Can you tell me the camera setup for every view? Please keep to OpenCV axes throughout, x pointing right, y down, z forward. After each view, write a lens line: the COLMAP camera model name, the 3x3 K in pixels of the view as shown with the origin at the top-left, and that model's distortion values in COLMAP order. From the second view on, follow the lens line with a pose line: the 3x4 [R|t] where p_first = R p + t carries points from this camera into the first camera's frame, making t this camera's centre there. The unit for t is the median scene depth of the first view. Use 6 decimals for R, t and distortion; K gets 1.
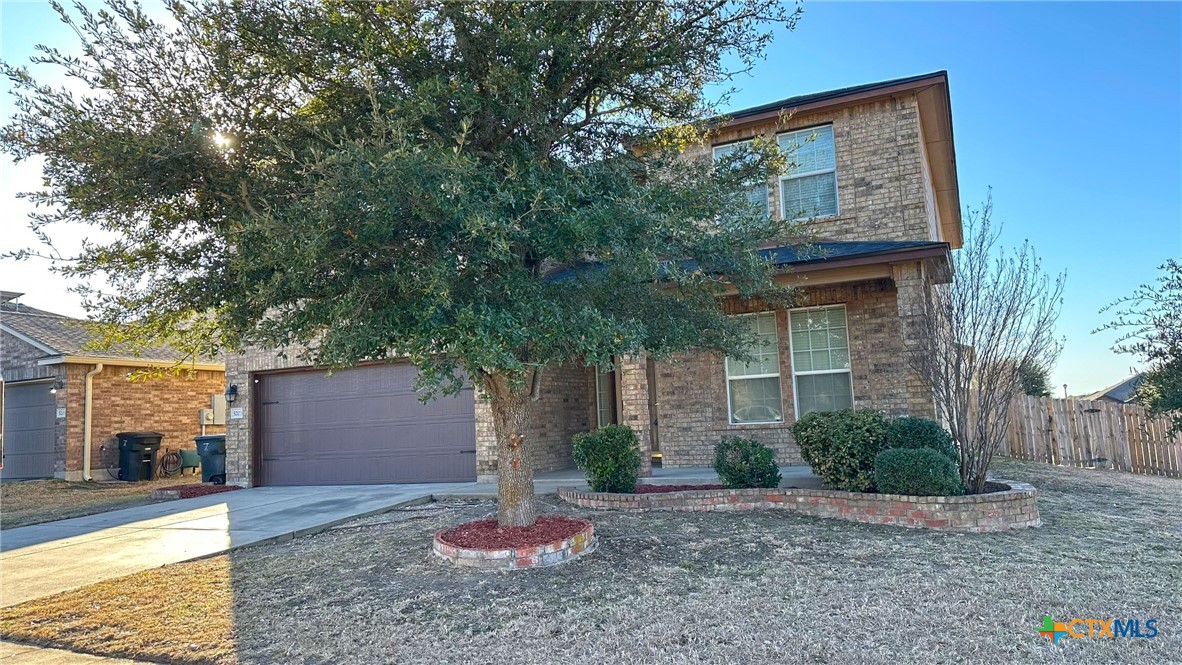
lens RADIAL K [[822.0, 0, 591.0], [0, 822.0, 332.5], [0, 0, 1]] dist [0.136844, -0.208238]
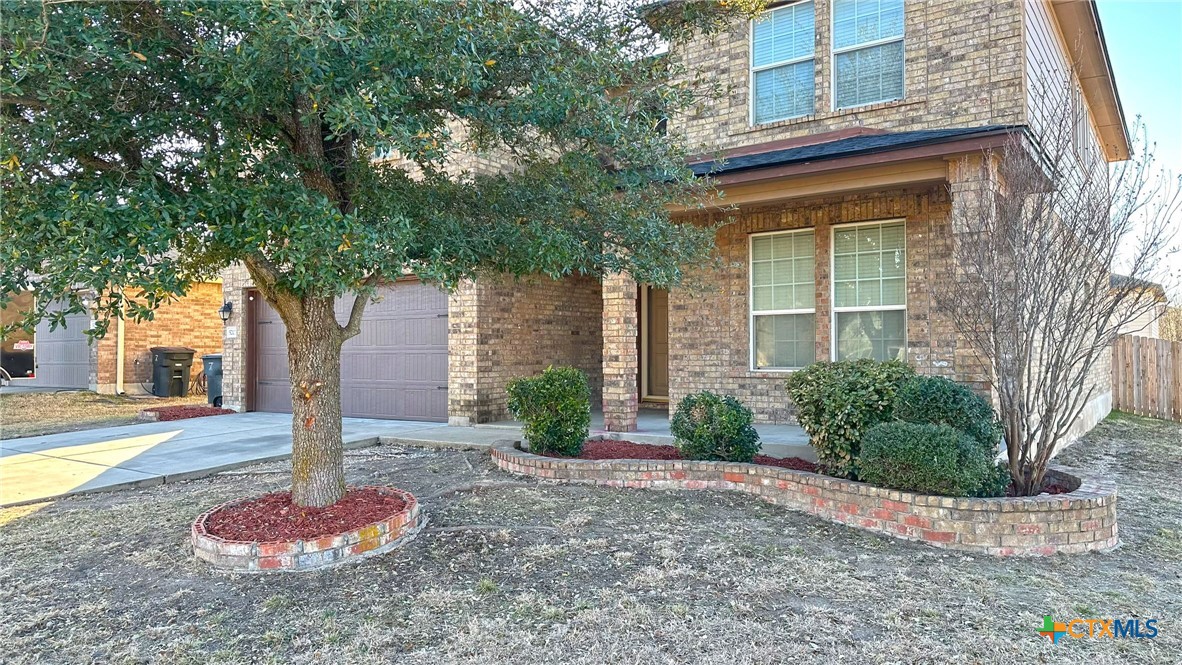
lens RADIAL K [[822.0, 0, 591.0], [0, 822.0, 332.5], [0, 0, 1]] dist [0.136844, -0.208238]
pose [[0.983460, 0.037136, -0.177275, 0.165037], [-0.021546, 0.995792, 0.089069, 0.006535], [0.179837, -0.083777, 0.980123, 0.198570]]
